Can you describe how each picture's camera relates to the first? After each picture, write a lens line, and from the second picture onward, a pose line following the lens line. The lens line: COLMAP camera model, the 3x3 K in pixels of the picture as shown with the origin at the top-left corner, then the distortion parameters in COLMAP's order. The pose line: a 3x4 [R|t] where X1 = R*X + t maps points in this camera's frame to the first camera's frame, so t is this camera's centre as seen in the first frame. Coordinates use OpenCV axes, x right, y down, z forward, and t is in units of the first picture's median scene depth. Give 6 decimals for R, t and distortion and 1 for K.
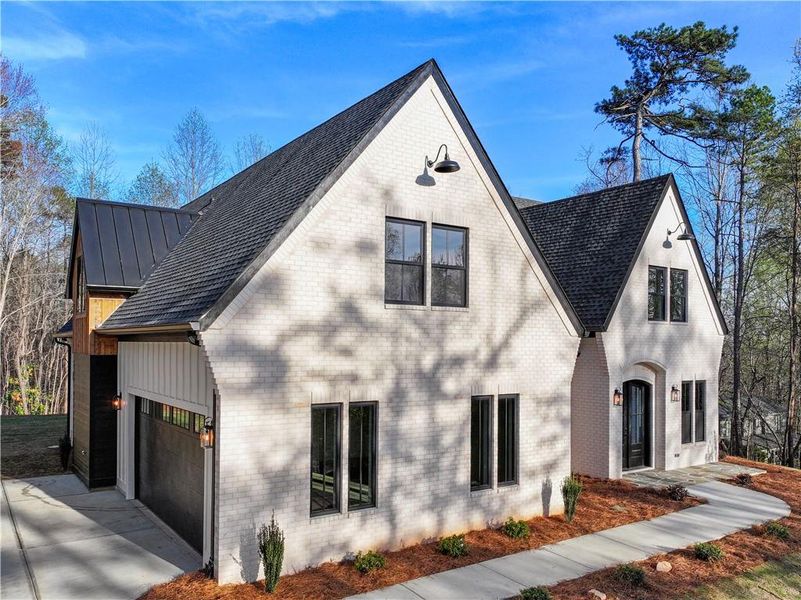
lens RADIAL K [[653.9, 0, 405.9], [0, 653.9, 337.7], [0, 0, 1]] dist [-0.008243, 0.018613]
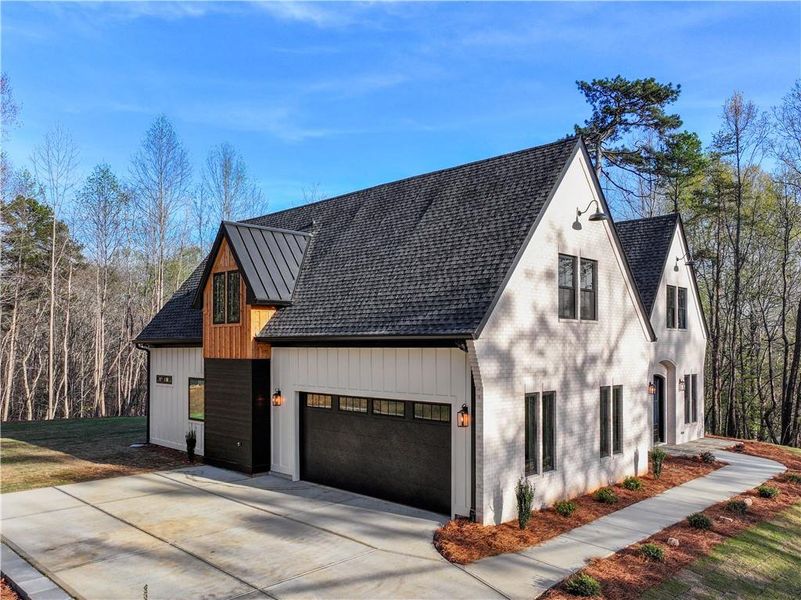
lens RADIAL K [[653.9, 0, 409.9], [0, 653.9, 336.6], [0, 0, 1]] dist [-0.008243, 0.018613]
pose [[0.981825, -0.004144, 0.189745, -0.527059], [0.005111, 0.999976, -0.004610, -0.006666], [-0.189722, 0.005496, 0.981823, -0.232704]]
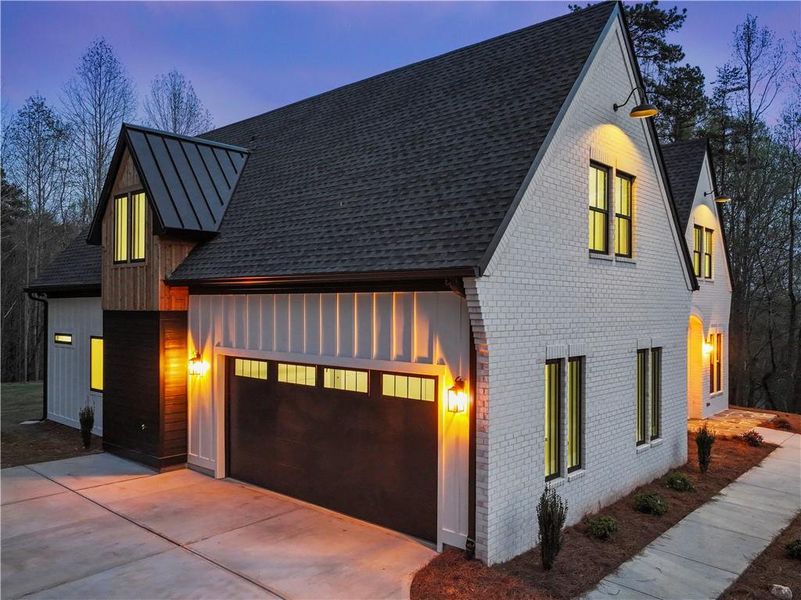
lens RADIAL K [[653.9, 0, 413.5], [0, 653.9, 300.2], [0, 0, 1]] dist [-0.008243, 0.018613]
pose [[0.971543, -0.000092, 0.236865, -0.450490], [-0.000130, 1.000000, 0.000919, 0.016054], [-0.236865, -0.000924, 0.971542, 0.129030]]
